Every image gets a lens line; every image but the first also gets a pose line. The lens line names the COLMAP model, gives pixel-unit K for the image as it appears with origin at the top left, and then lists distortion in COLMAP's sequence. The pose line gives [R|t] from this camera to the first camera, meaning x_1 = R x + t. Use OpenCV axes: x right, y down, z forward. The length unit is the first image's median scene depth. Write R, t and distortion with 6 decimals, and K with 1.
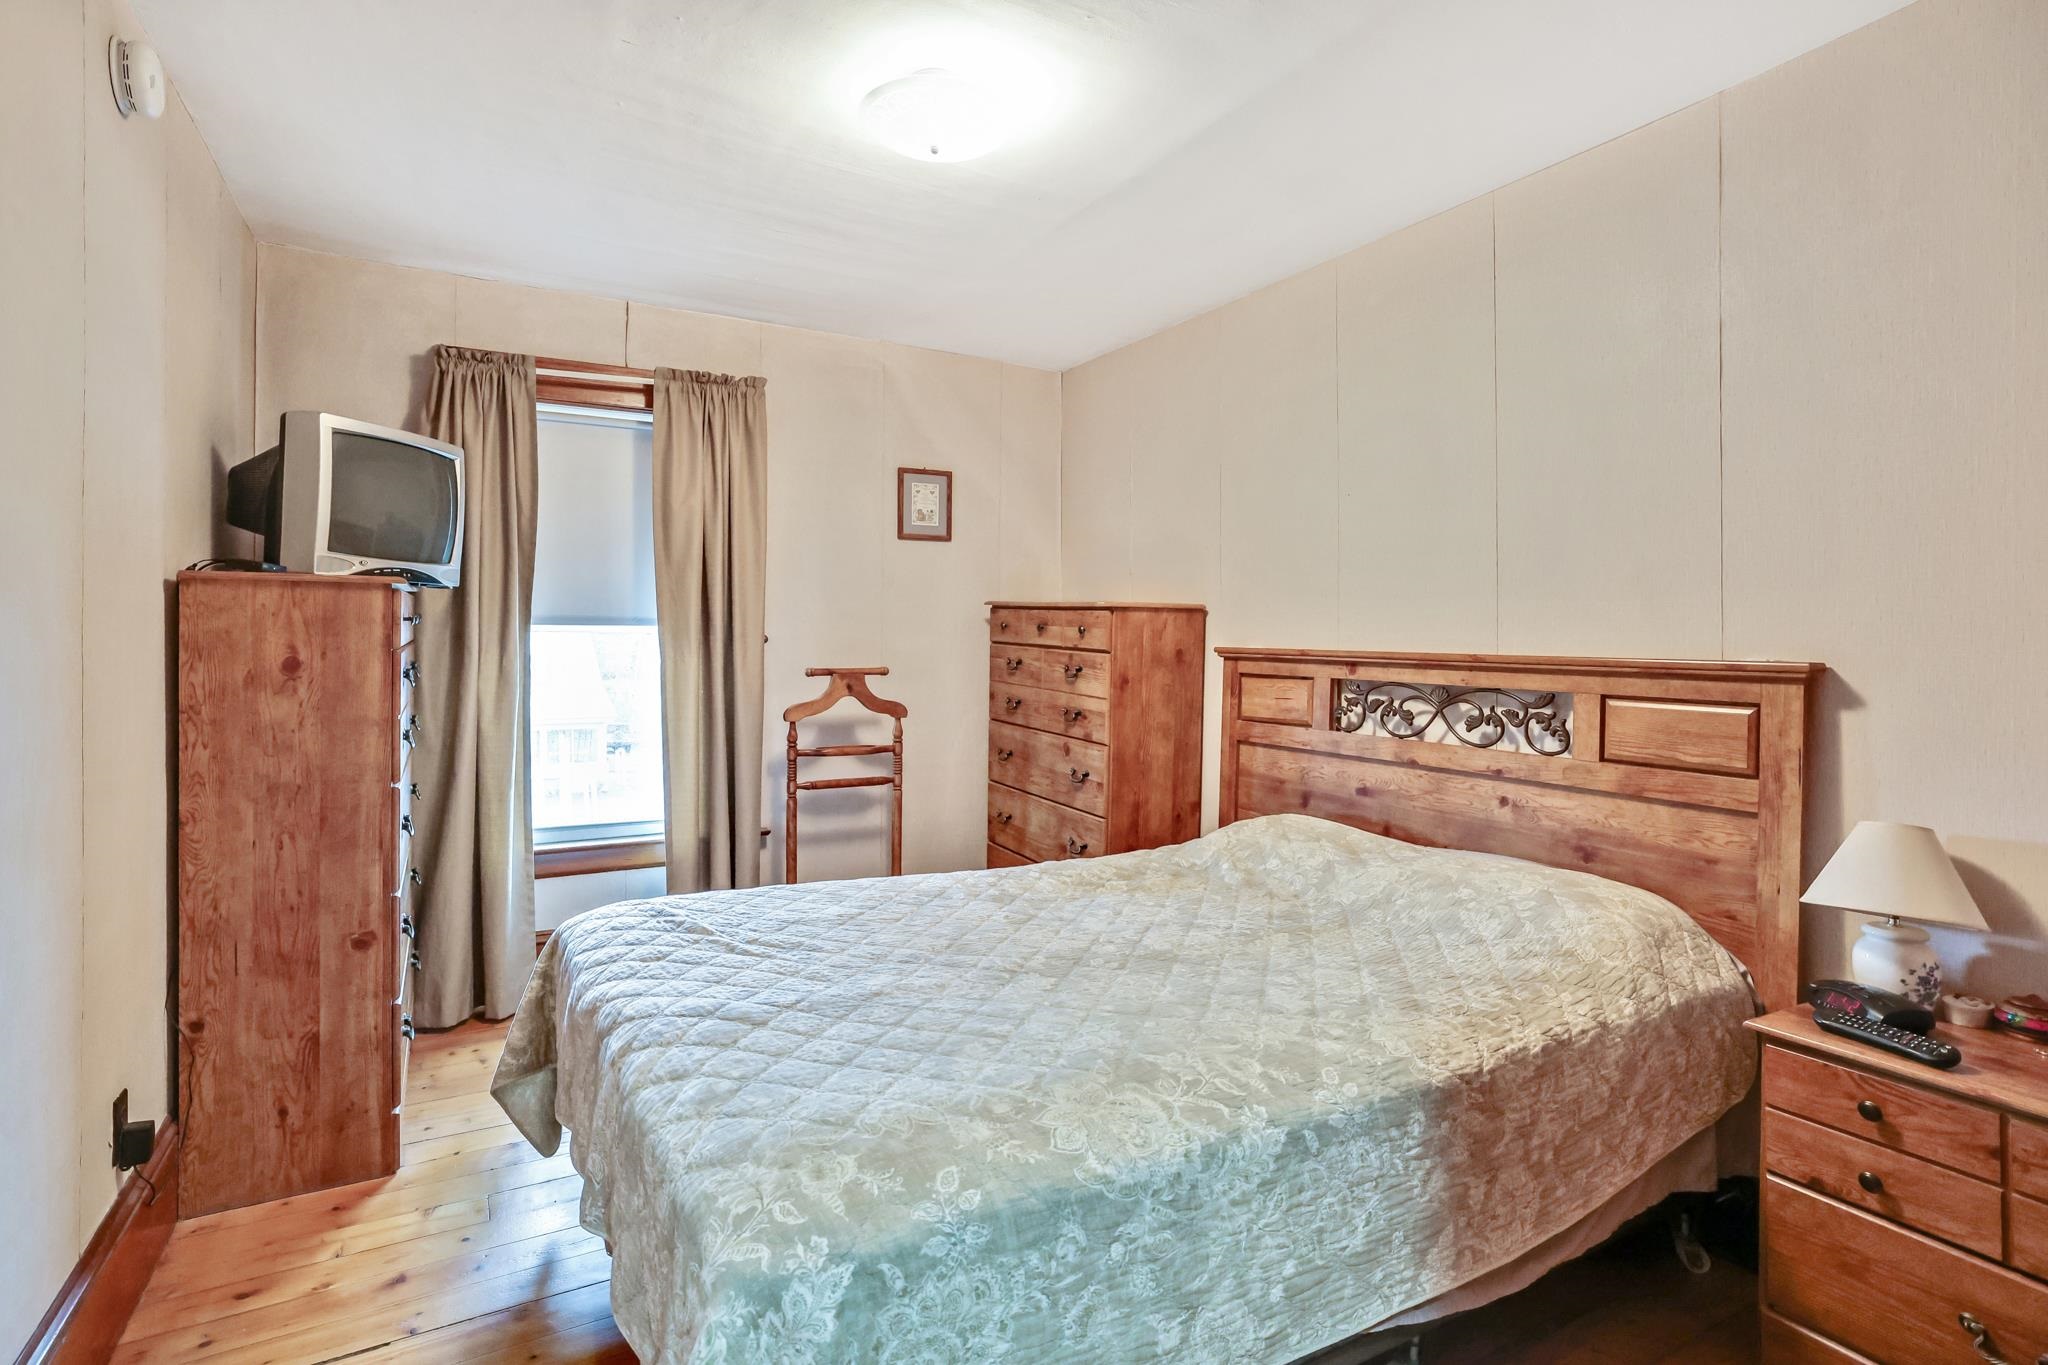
lens RADIAL K [[994.1, 0, 1026.9], [0, 994.1, 626.7], [0, 0, 1]] dist [0.001920, 0.000612]
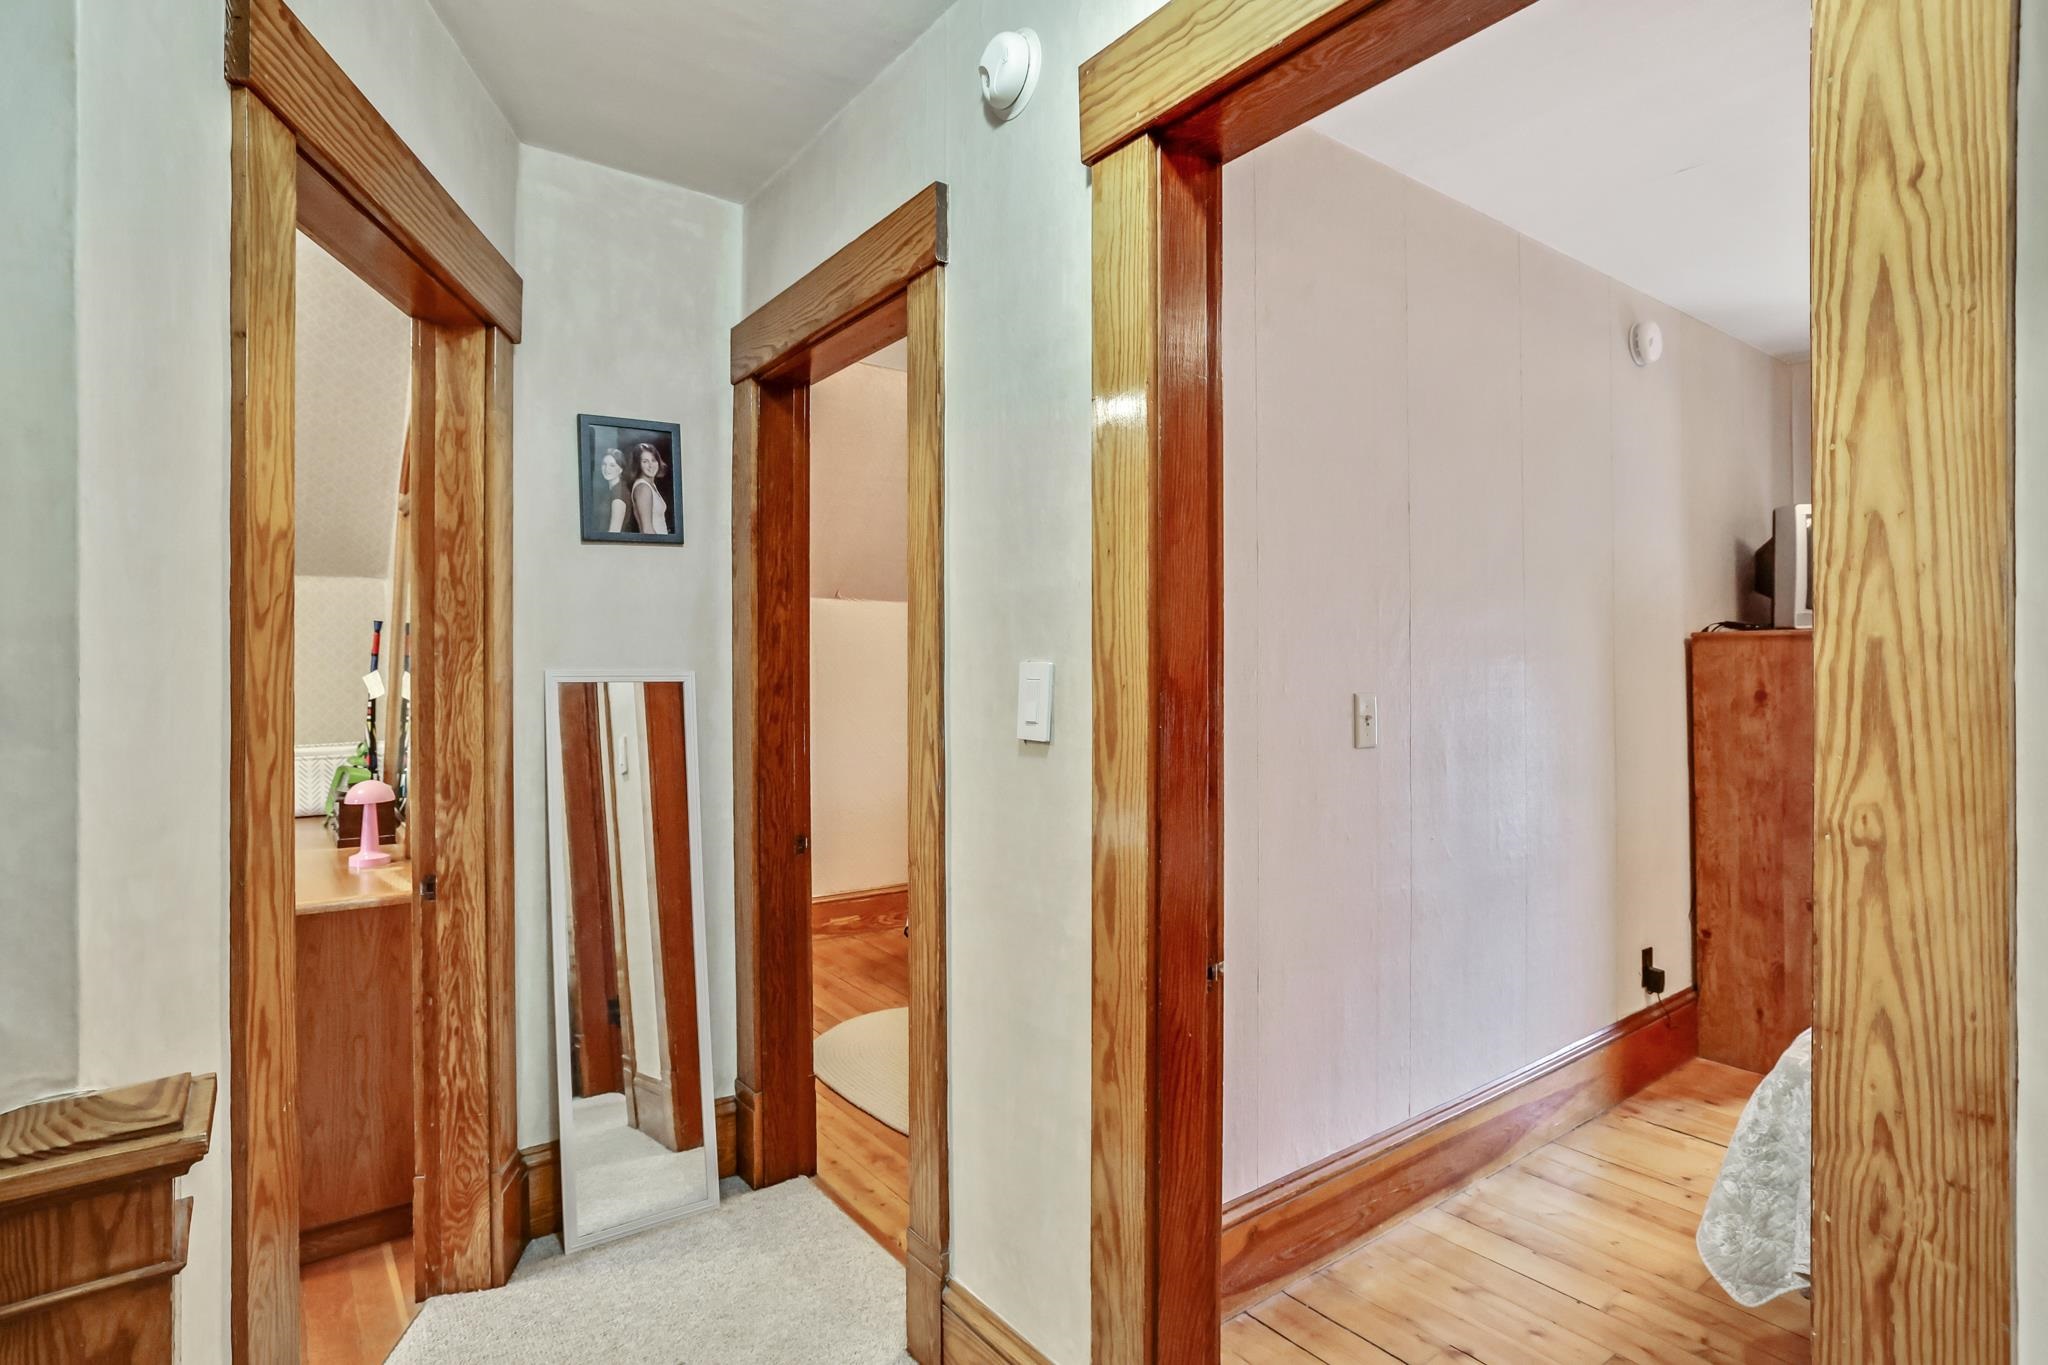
lens RADIAL K [[1046.0, 0, 1024.0], [0, 1046.0, 682.5], [0, 0, 1]] dist [-0.008141, -0.000174]
pose [[0.120645, -0.003999, -0.992688, 0.601961], [0.005864, 0.999977, -0.003315, 0.018774], [0.992678, -0.005421, 0.120666, -0.213798]]
